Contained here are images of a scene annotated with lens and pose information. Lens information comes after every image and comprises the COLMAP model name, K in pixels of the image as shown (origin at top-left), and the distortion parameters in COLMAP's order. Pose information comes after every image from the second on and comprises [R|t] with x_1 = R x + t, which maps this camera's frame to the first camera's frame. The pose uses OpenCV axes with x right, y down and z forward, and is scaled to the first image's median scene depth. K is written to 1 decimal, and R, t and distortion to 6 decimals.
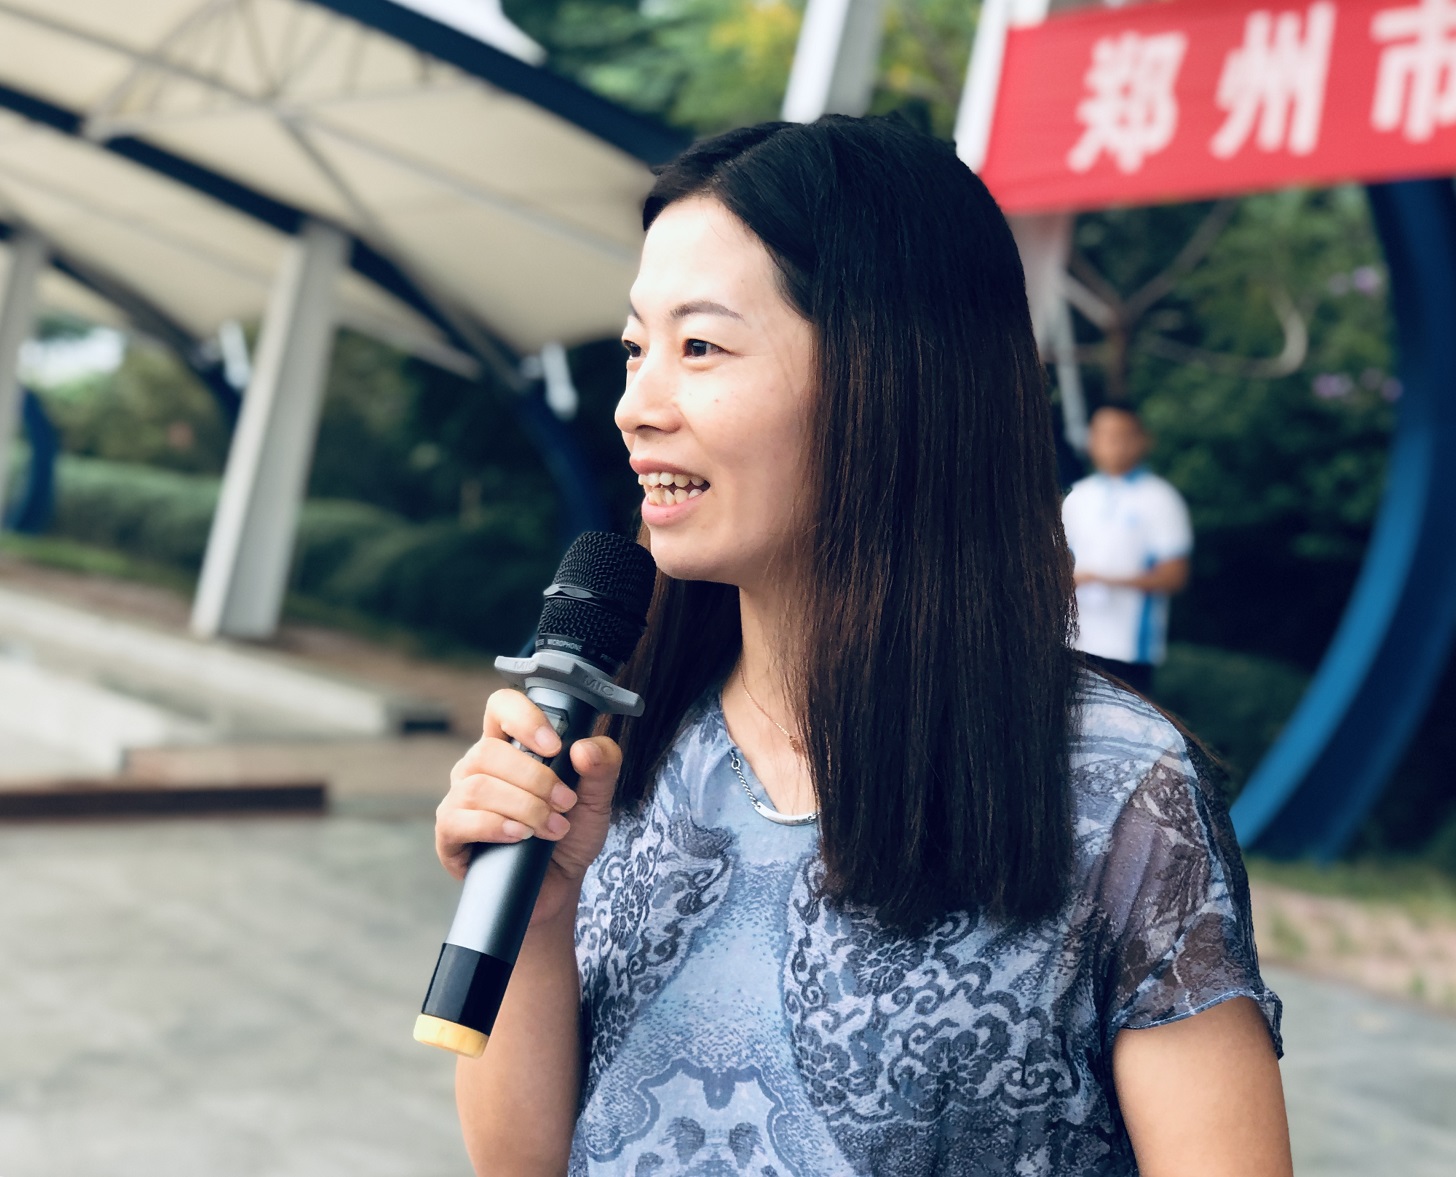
lens RADIAL K [[2971.0, 0, 727.1], [0, 2971.0, 590.1], [0, 0, 1]] dist [0.103877, 0.000000]
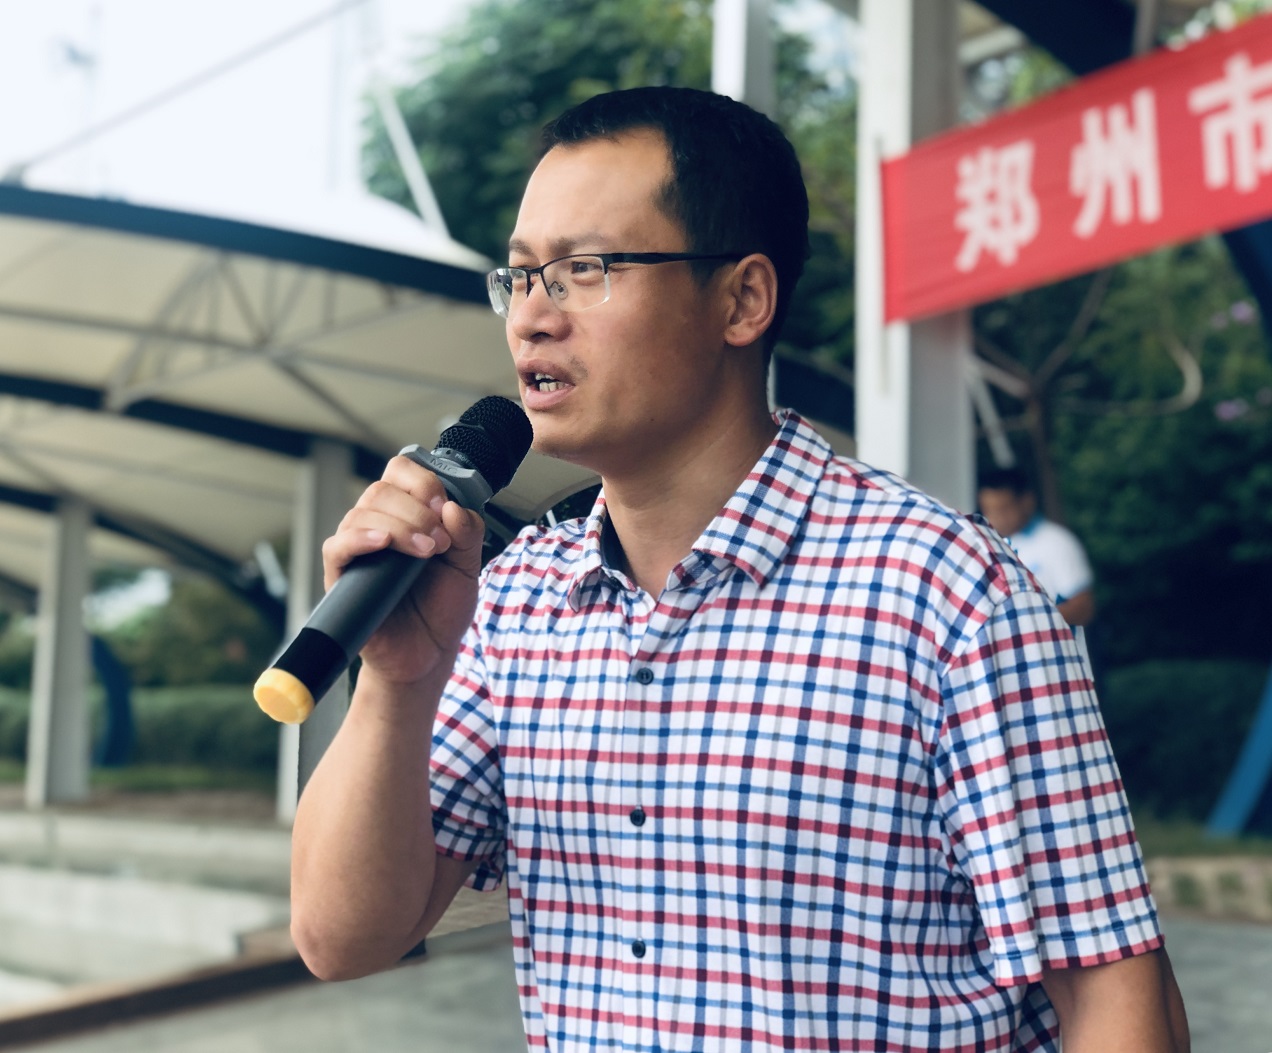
lens RADIAL K [[2078.0, 0, 637.4], [0, 2078.0, 525.4], [0, 0, 1]] dist [0.105566, 0.000000]
pose [[0.980955, -0.193927, 0.010964, -0.034889], [0.194190, 0.977922, -0.077193, -0.008118], [0.004248, 0.077852, 0.996956, 0.213780]]
